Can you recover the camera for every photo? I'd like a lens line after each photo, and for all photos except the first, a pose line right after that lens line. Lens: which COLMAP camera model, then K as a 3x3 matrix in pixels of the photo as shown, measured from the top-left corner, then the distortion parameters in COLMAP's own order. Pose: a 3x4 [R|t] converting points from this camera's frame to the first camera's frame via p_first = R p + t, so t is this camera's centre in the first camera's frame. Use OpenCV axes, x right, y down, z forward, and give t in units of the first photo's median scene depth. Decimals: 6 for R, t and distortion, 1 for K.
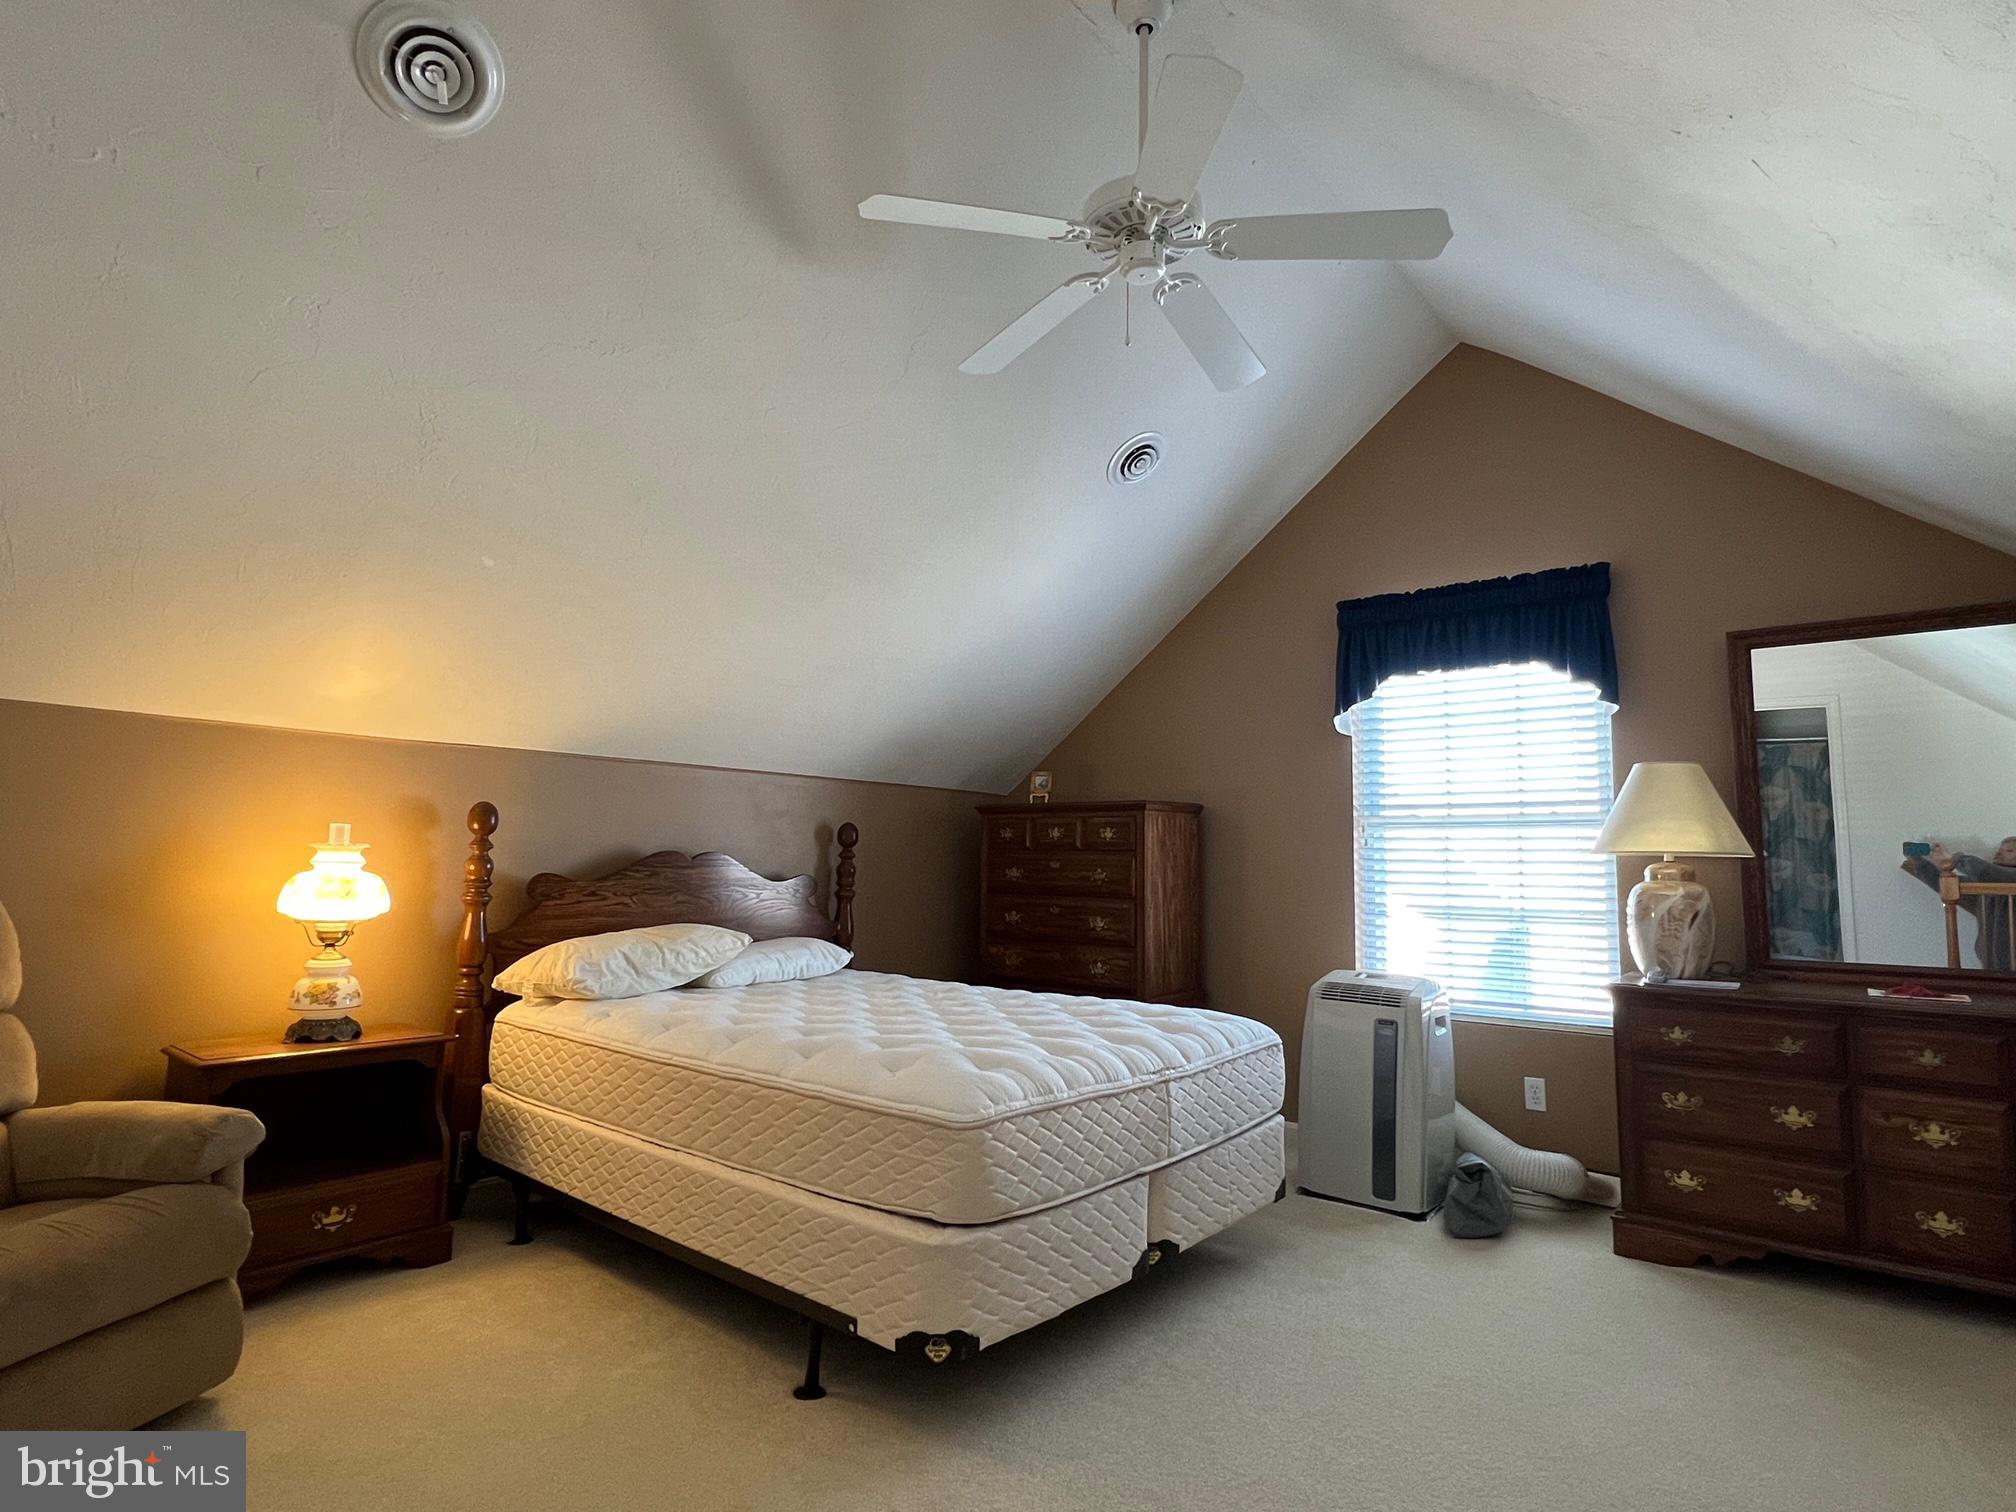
lens RADIAL K [[1081.3, 0, 1013.2], [0, 1081.3, 749.3], [0, 0, 1]] dist [0.000478, 0.000091]
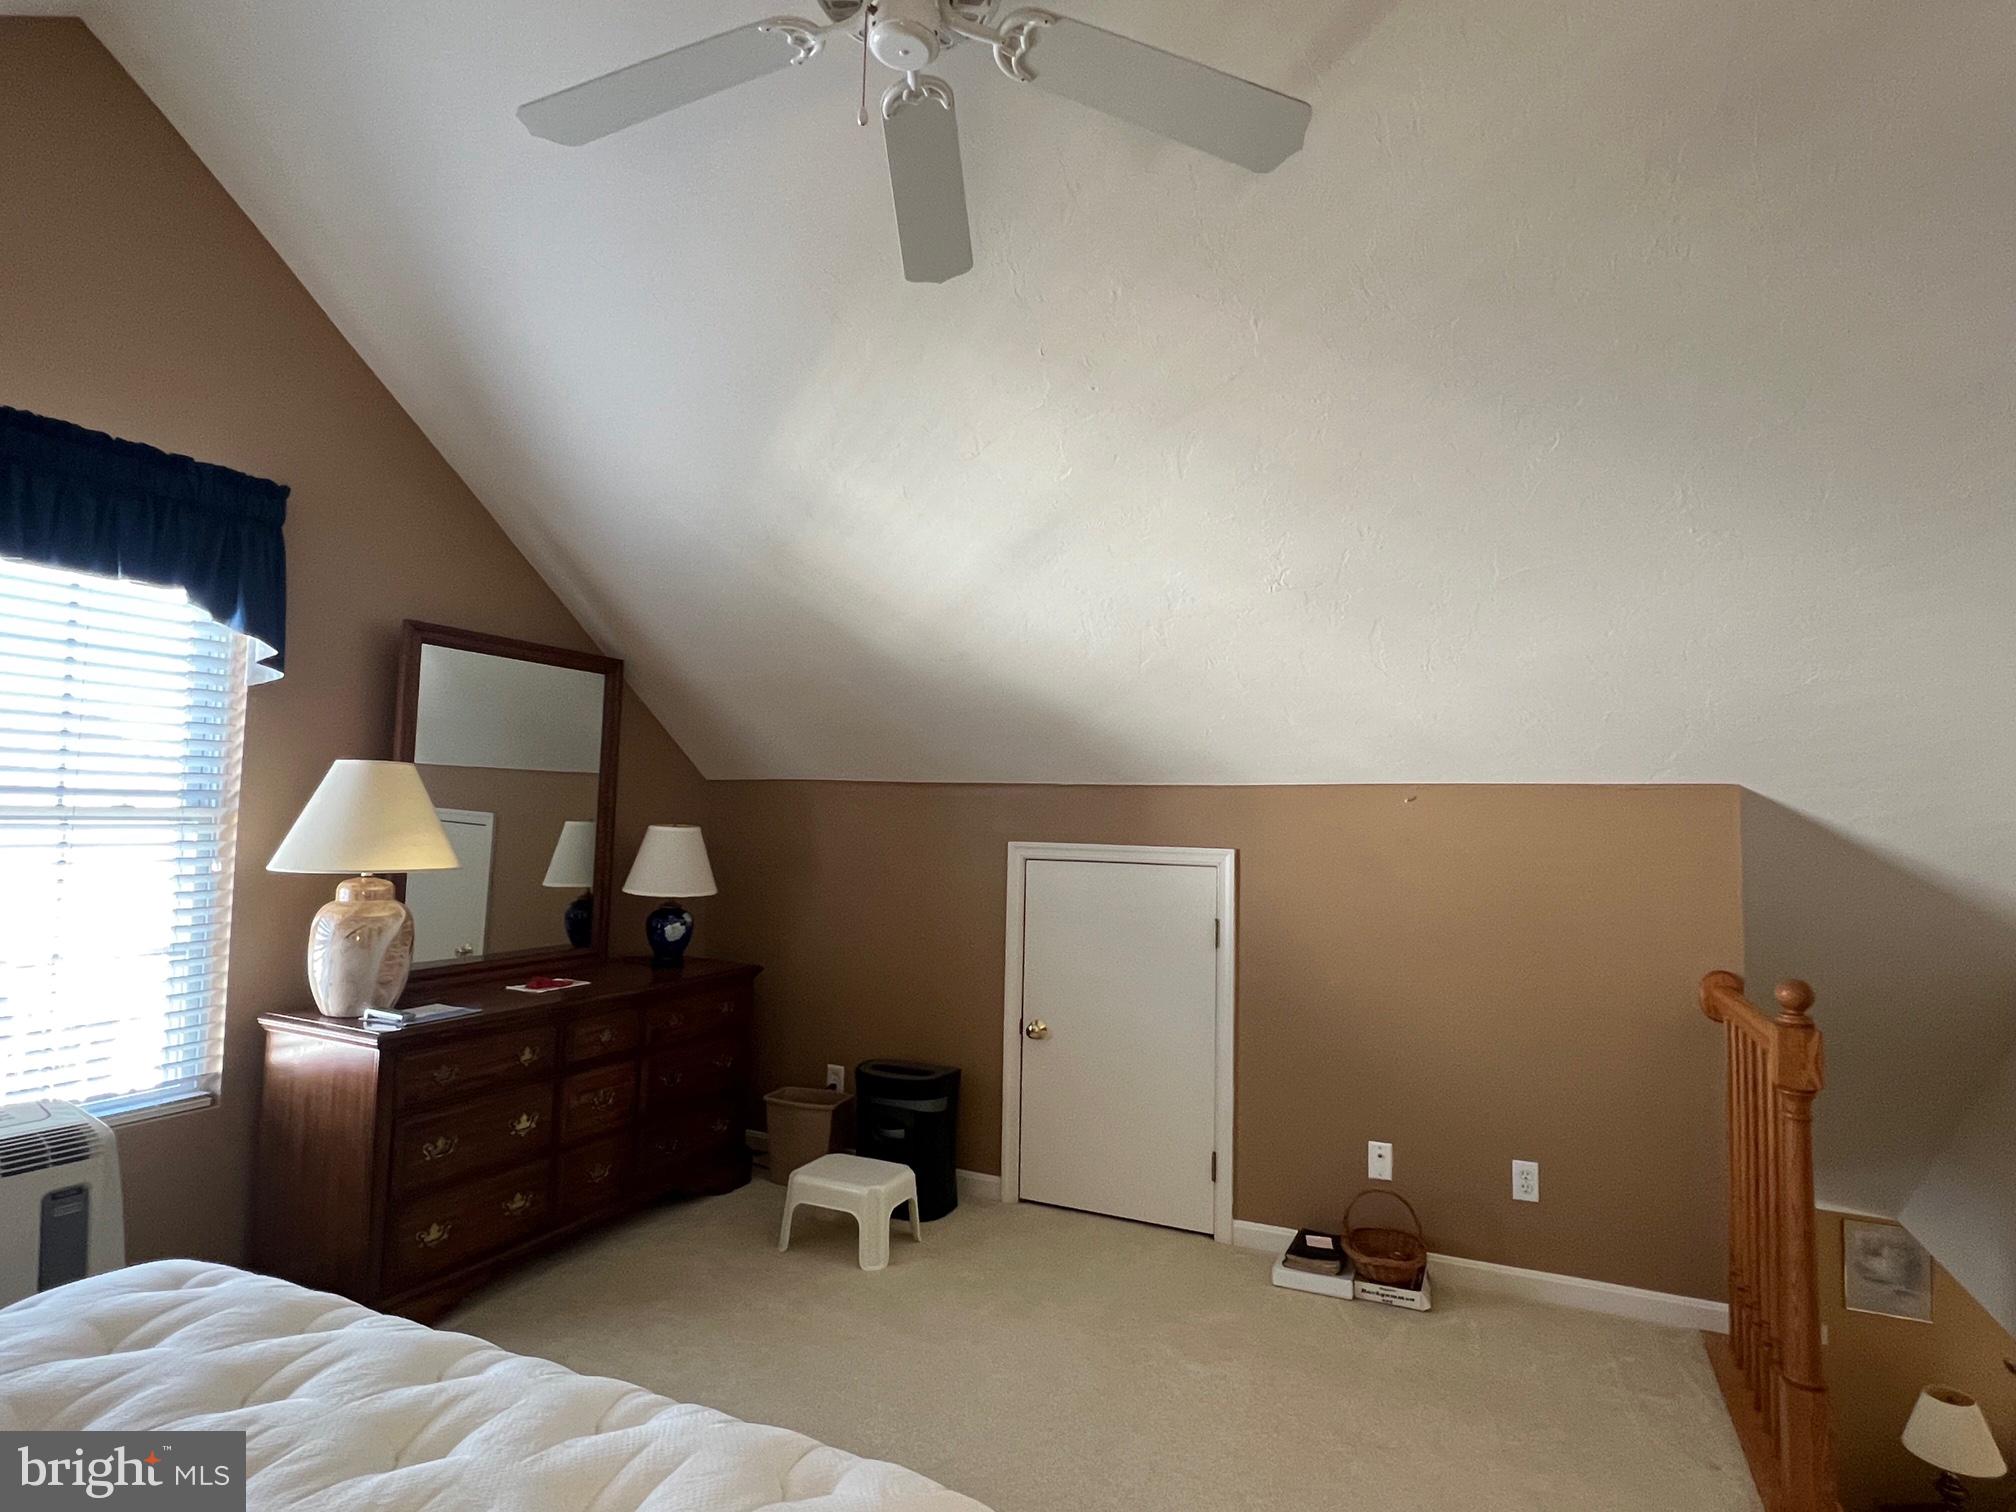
lens RADIAL K [[1081.3, 0, 1013.5], [0, 1081.3, 764.4], [0, 0, 1]] dist [0.000478, 0.000091]
pose [[-0.267997, 0.033029, 0.962853, -0.375634], [-0.124283, 0.989876, -0.068549, 0.012275], [-0.955370, -0.138037, -0.261179, 0.804770]]
